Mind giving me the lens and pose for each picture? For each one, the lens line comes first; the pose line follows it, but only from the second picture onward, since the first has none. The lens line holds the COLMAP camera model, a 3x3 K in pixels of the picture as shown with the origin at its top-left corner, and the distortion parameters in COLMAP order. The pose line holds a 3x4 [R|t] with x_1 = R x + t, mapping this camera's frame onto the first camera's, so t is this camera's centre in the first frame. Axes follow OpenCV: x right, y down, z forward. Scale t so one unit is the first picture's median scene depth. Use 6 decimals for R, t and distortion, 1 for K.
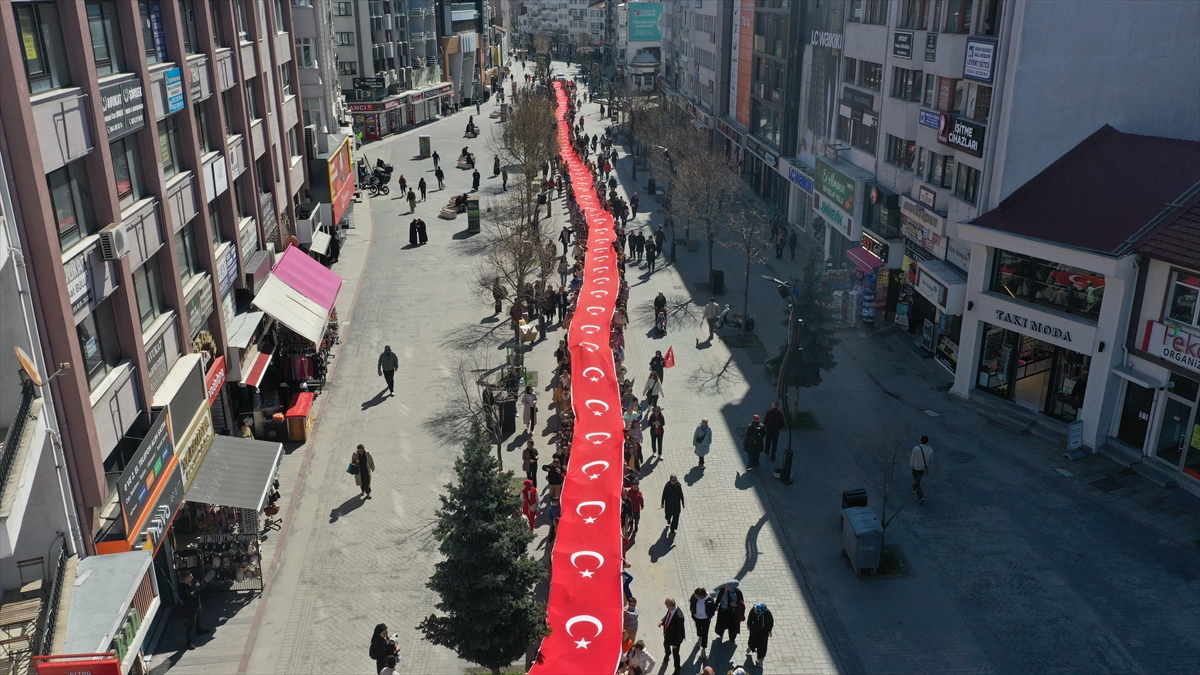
lens RADIAL K [[894.3, 0, 604.1], [0, 894.3, 336.0], [0, 0, 1]] dist [-0.005424, -0.000217]
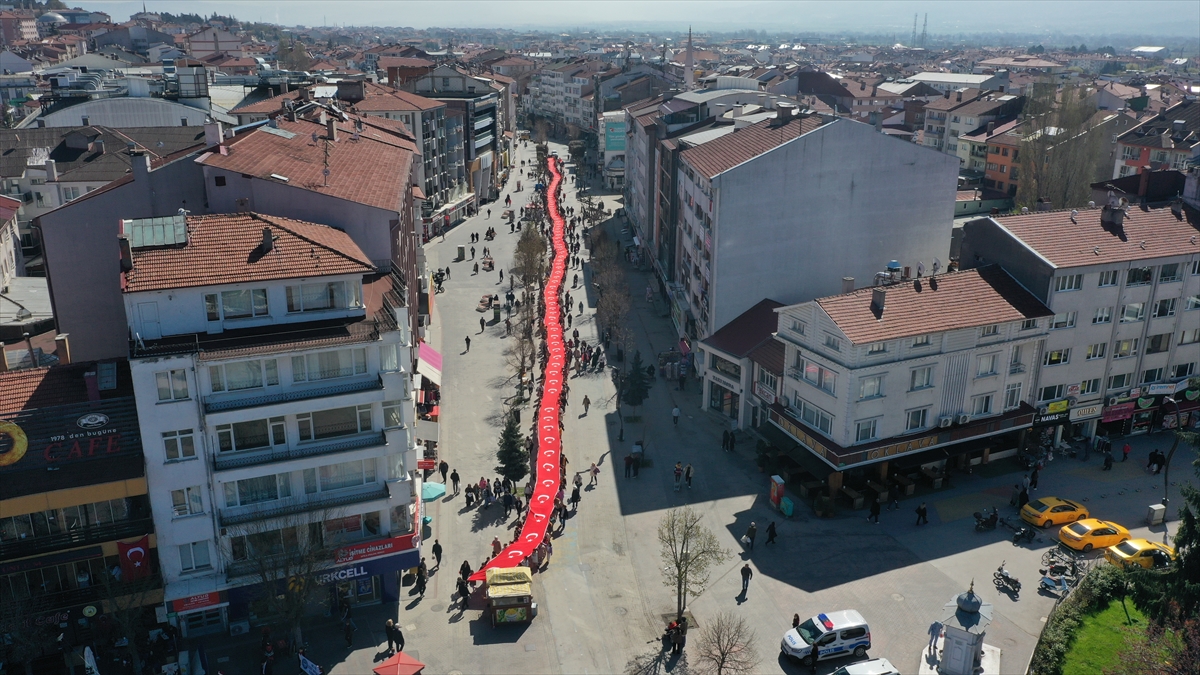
lens RADIAL K [[894.3, 0, 596.5], [0, 894.3, 335.8], [0, 0, 1]] dist [-0.005424, -0.000217]
pose [[0.999926, 0.008735, -0.008410, 0.085215], [-0.009008, 0.999415, -0.032991, -0.035270], [0.008117, 0.033064, 0.999420, -0.965704]]
